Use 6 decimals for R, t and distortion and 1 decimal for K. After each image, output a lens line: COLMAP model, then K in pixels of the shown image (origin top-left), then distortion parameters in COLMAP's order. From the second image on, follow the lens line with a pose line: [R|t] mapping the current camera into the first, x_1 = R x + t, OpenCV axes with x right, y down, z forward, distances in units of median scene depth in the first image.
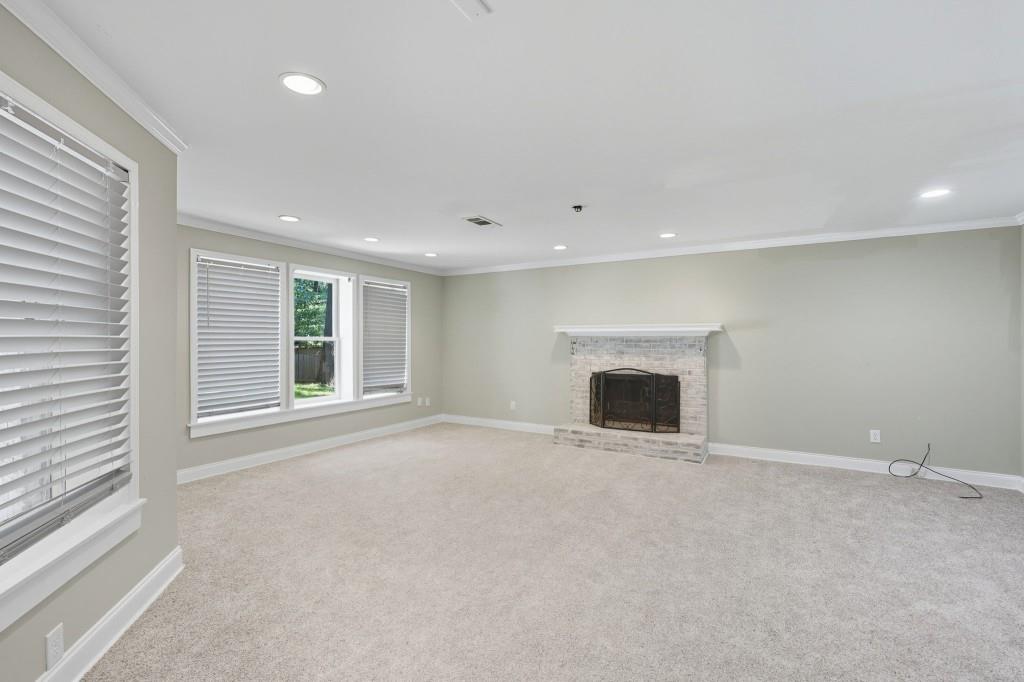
lens RADIAL K [[430.0, 0, 517.1], [0, 430.0, 337.4], [0, 0, 1]] dist [0.000901, 0.000050]
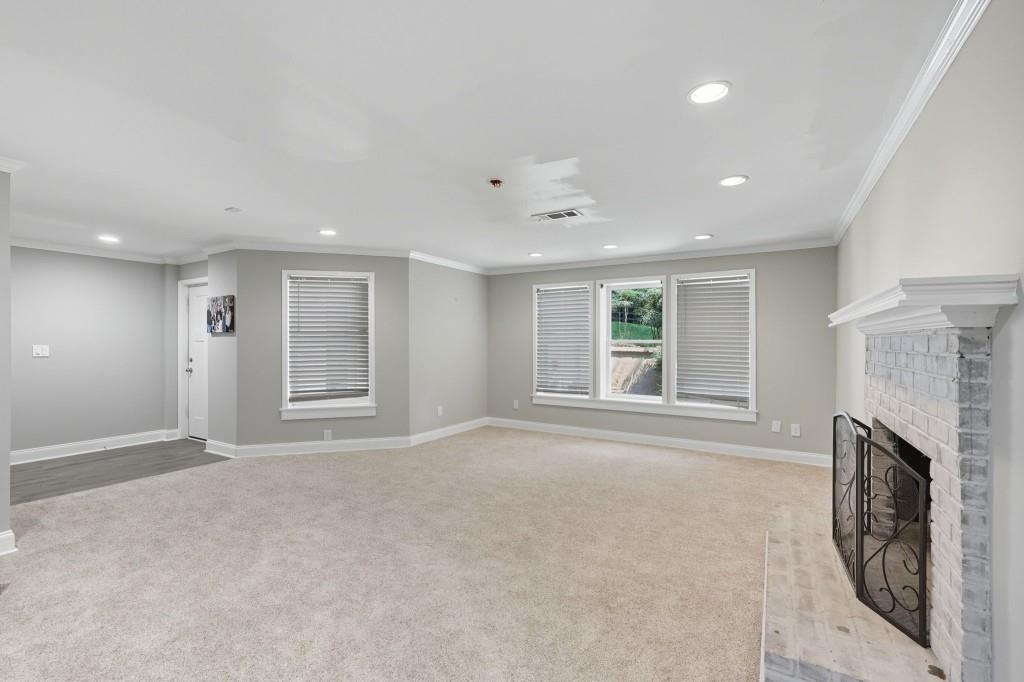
lens RADIAL K [[430.0, 0, 517.1], [0, 430.0, 337.4], [0, 0, 1]] dist [0.000901, 0.000050]
pose [[0.036242, -0.009871, -0.999294, 0.589289], [0.004267, 0.999944, -0.009723, 0.002320], [0.999334, -0.003911, 0.036282, 0.618965]]
